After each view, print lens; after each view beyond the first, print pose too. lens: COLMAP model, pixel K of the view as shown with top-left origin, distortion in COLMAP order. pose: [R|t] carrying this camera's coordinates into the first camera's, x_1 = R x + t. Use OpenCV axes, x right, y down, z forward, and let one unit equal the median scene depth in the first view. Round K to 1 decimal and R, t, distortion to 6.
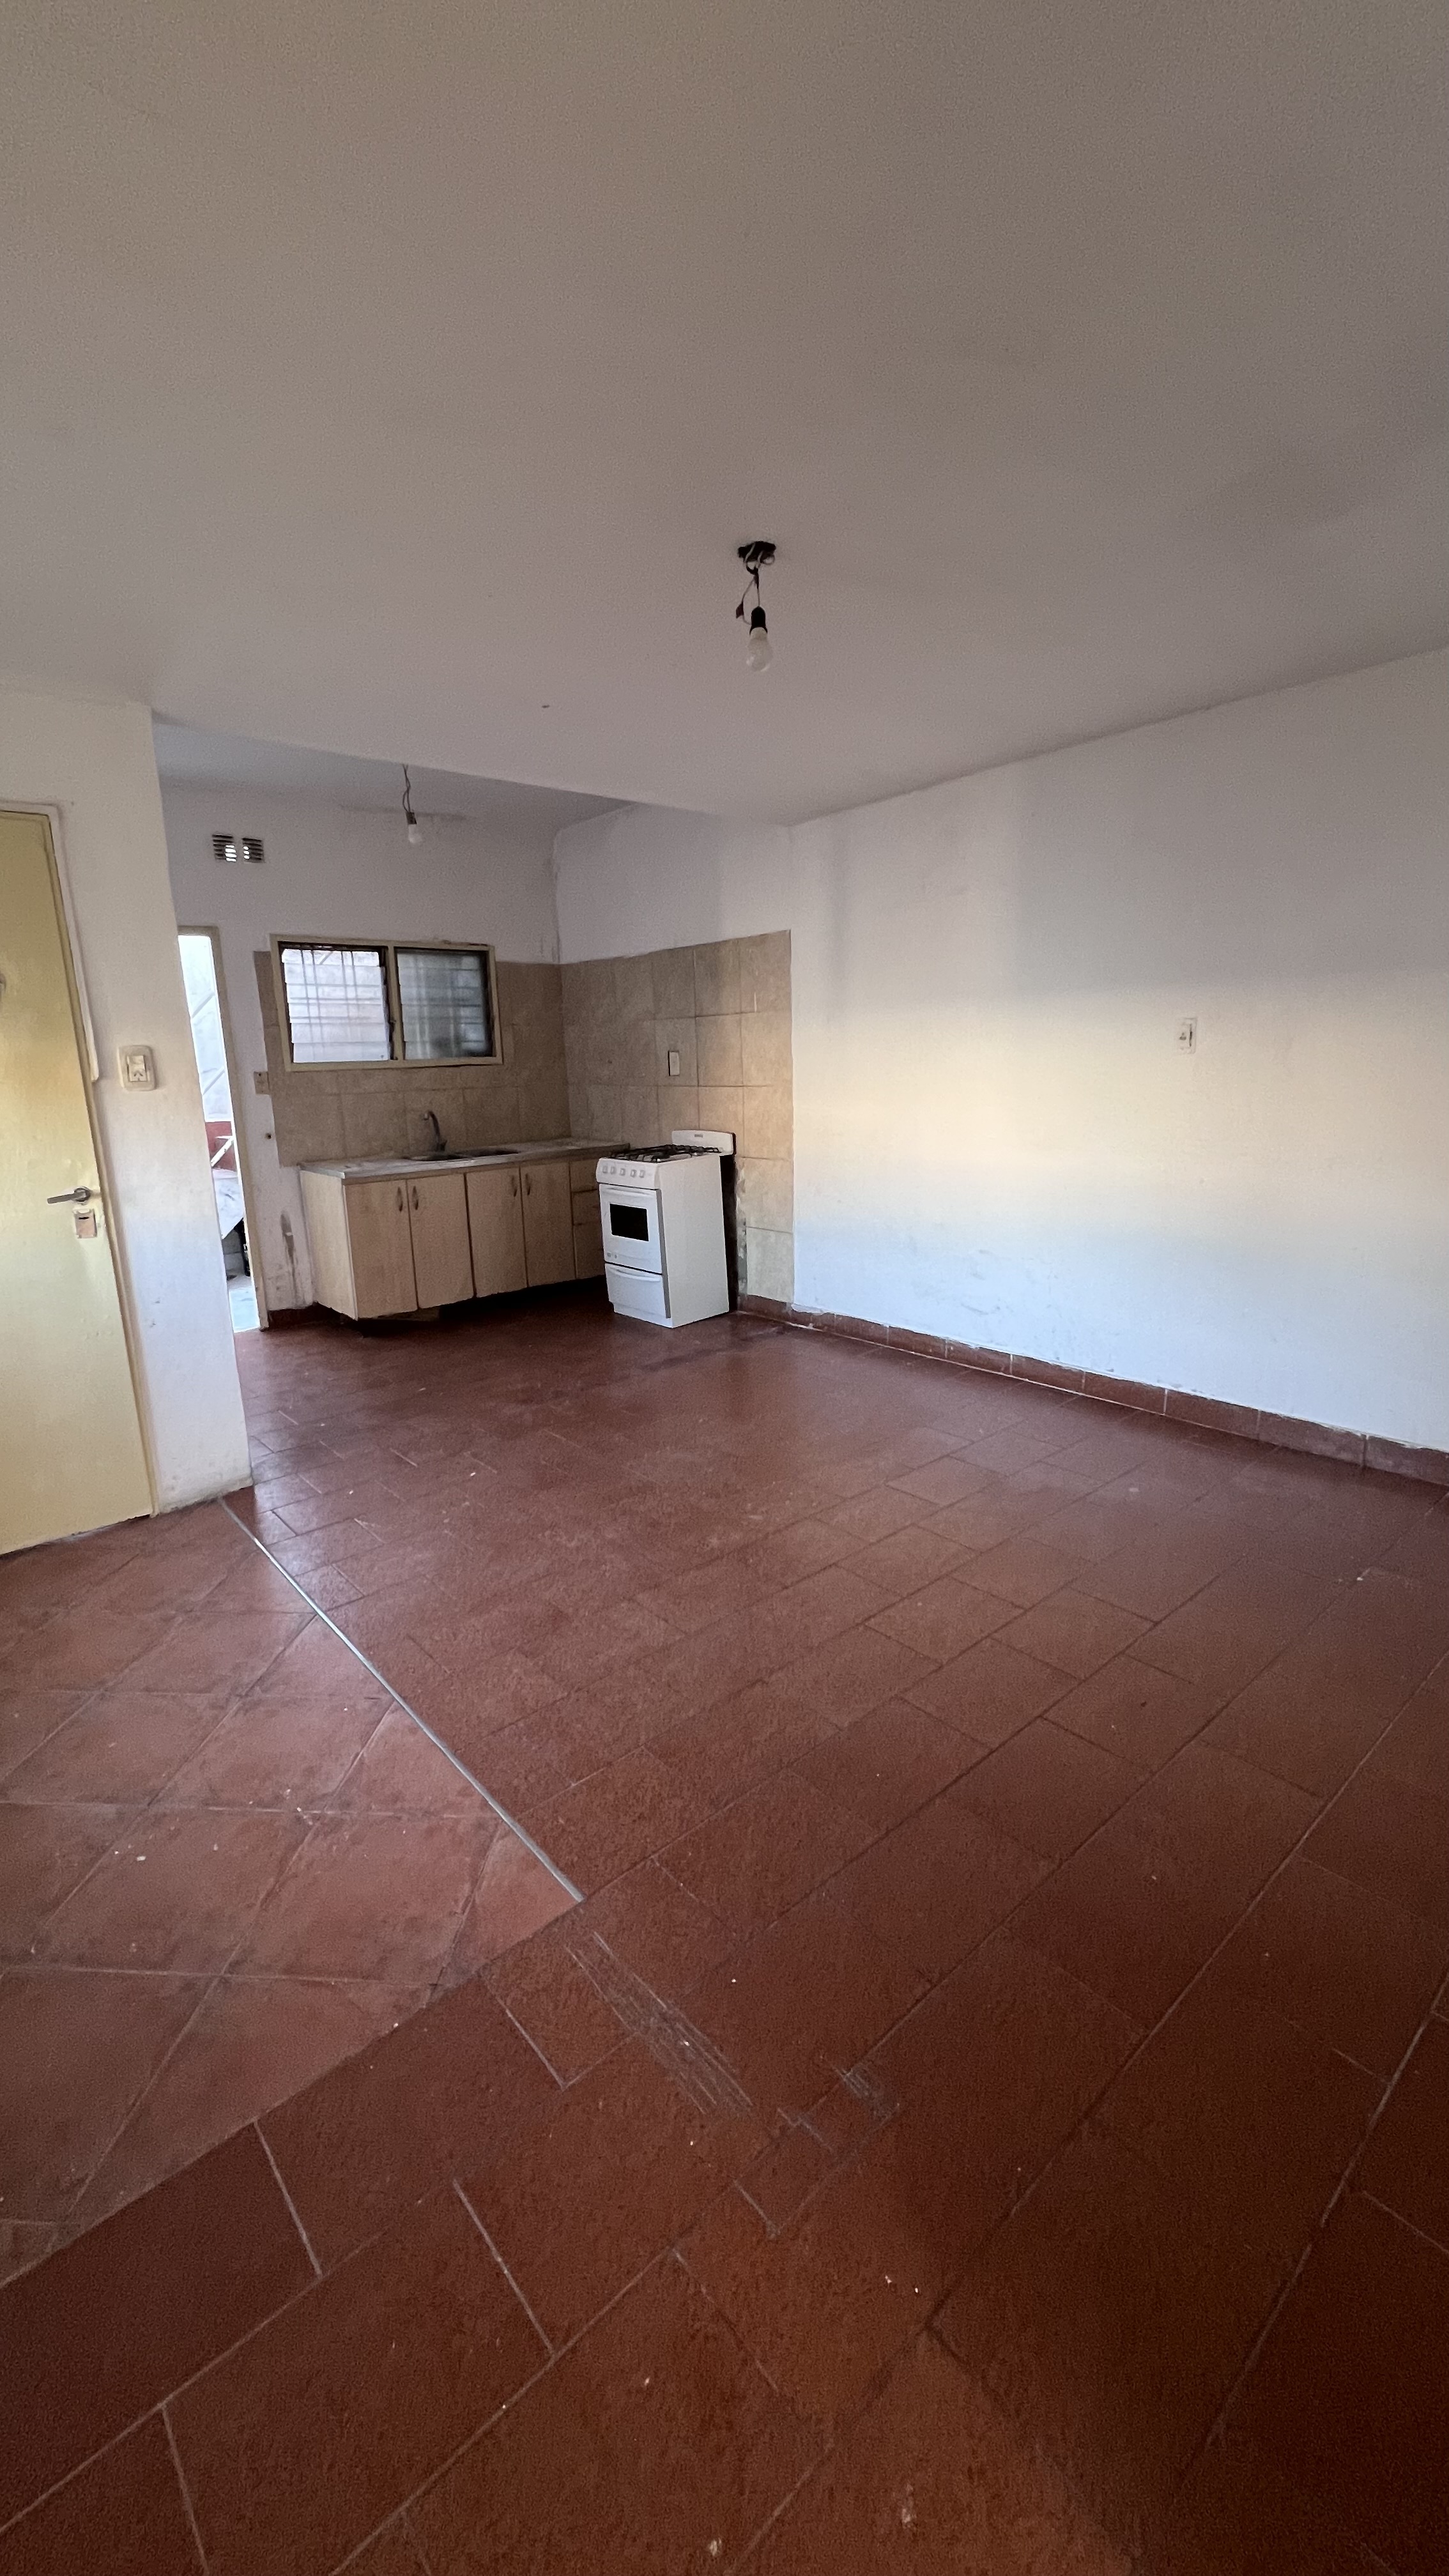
lens RADIAL K [[1026.0, 0, 728.4], [0, 1026.0, 1287.4], [0, 0, 1]] dist [-0.000115, 0.000192]
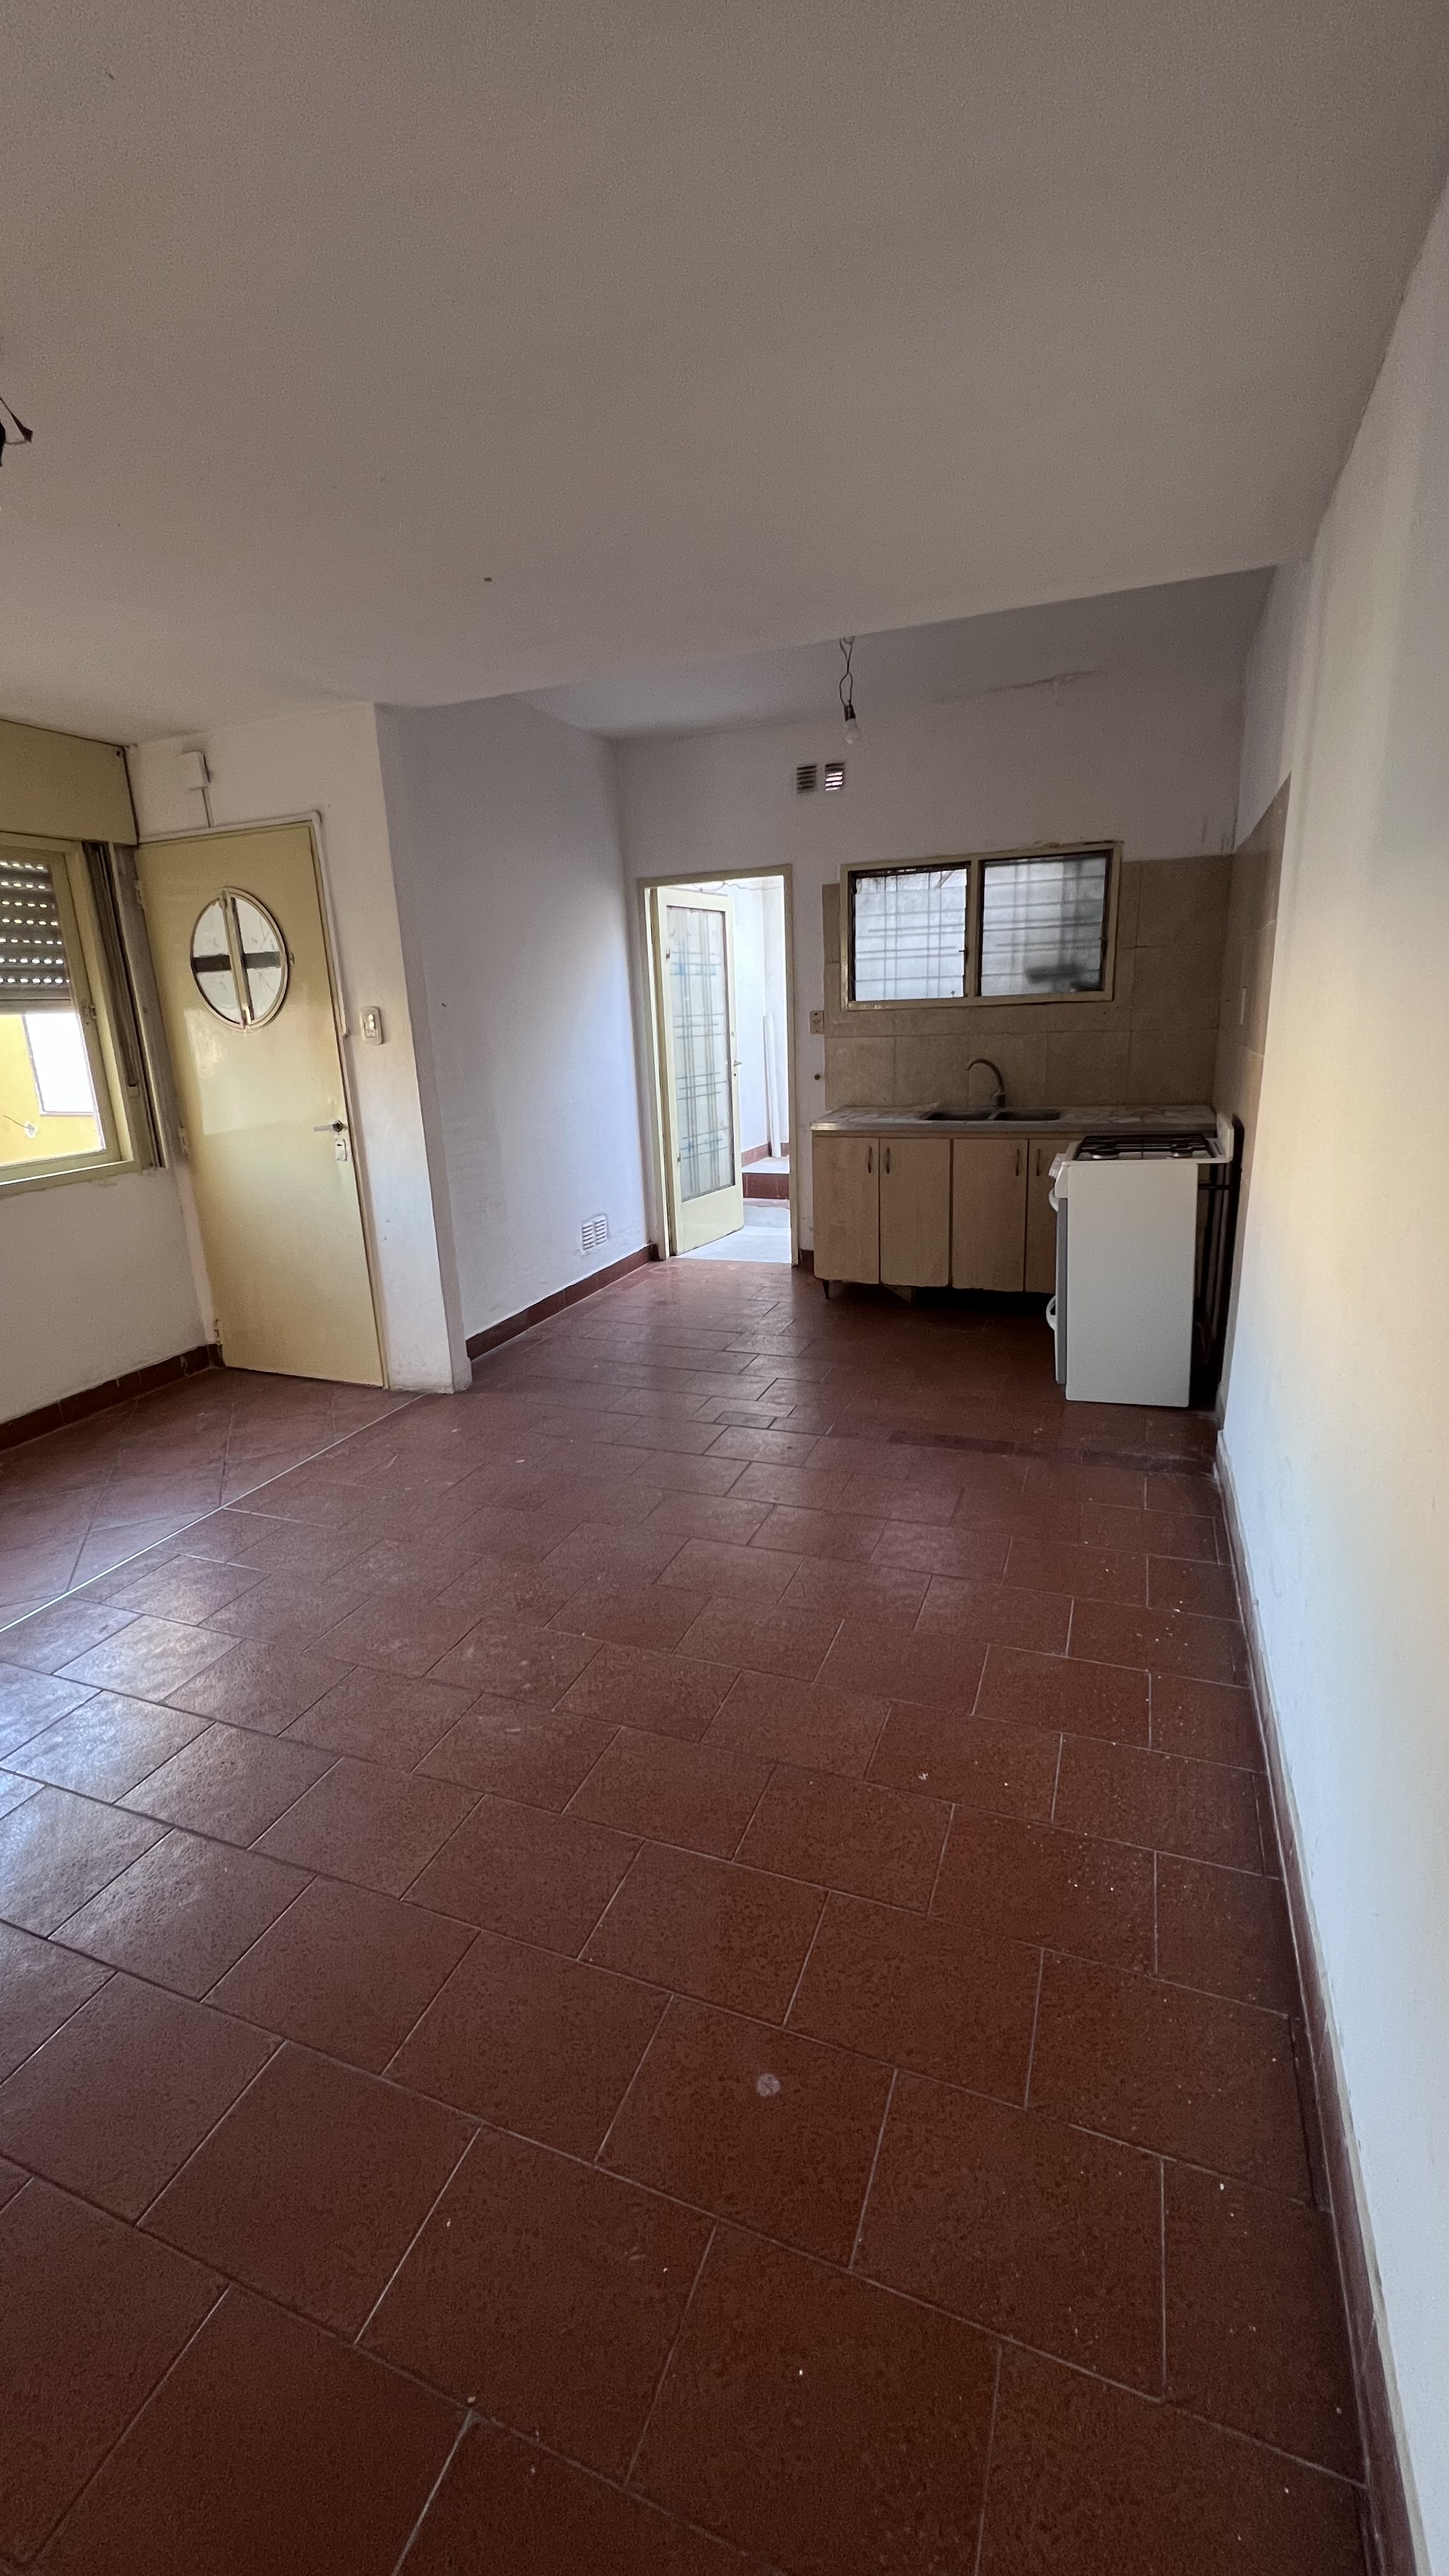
lens RADIAL K [[1026.0, 0, 730.6], [0, 1026.0, 1283.9], [0, 0, 1]] dist [-0.000115, 0.000192]
pose [[0.464599, 0.245504, -0.850809, 0.412722], [-0.171948, 0.967524, 0.185288, -0.126433], [0.868667, 0.060211, 0.491724, 0.465312]]
